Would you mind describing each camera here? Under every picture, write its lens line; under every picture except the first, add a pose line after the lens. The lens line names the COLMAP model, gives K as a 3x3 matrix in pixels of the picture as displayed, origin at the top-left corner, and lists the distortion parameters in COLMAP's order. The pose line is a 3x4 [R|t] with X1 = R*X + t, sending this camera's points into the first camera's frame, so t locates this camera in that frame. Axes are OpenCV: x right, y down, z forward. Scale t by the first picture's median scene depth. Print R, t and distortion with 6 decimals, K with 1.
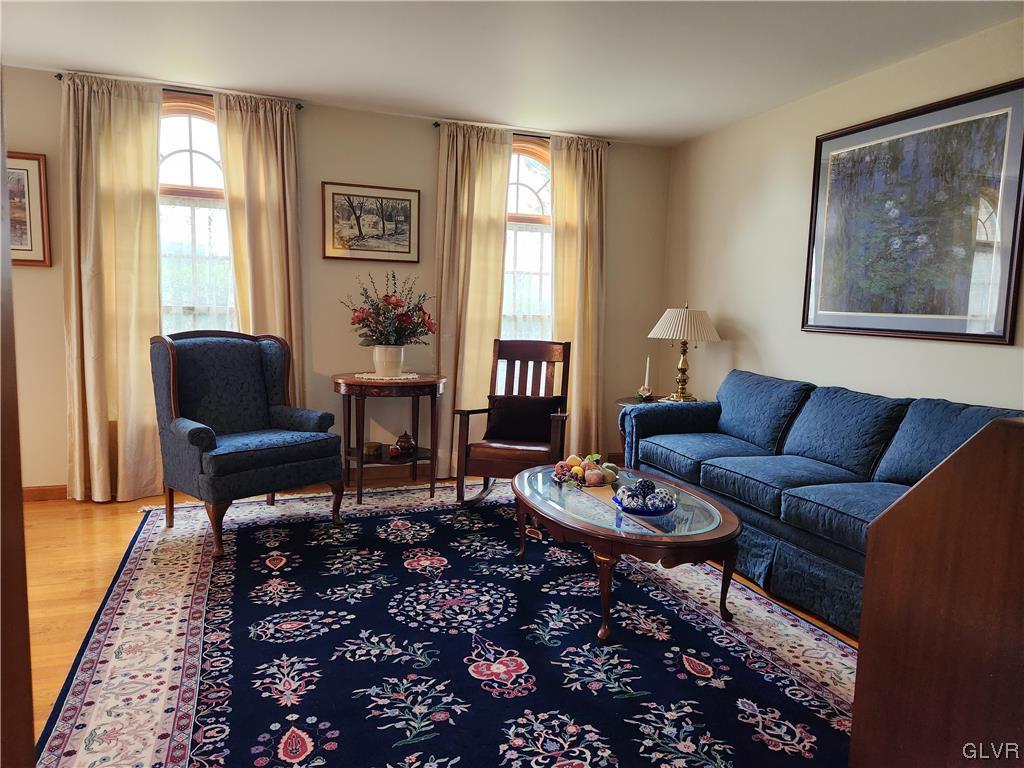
lens RADIAL K [[683.8, 0, 515.1], [0, 683.8, 379.7], [0, 0, 1]] dist [0.078383, -0.065491]
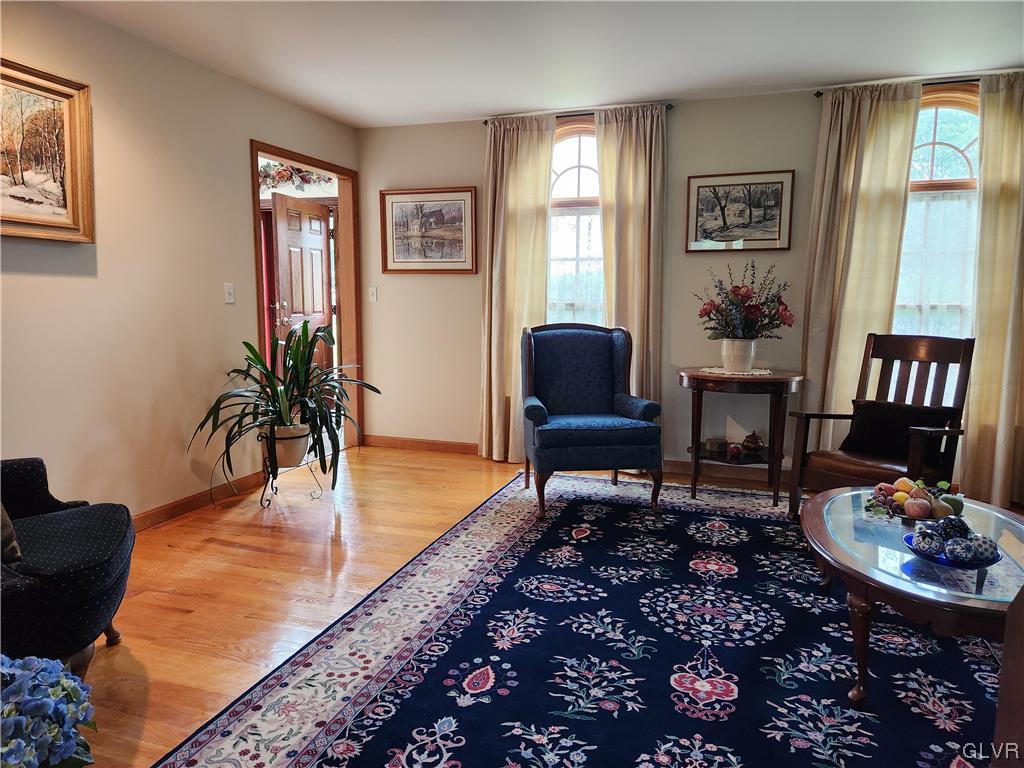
lens RADIAL K [[683.8, 0, 509.8], [0, 683.8, 375.1], [0, 0, 1]] dist [0.078383, -0.065491]
pose [[0.776032, 0.051210, -0.628611, 0.194210], [-0.052312, 0.998490, 0.016763, 0.000742], [0.628521, 0.019875, 0.777539, 0.063099]]
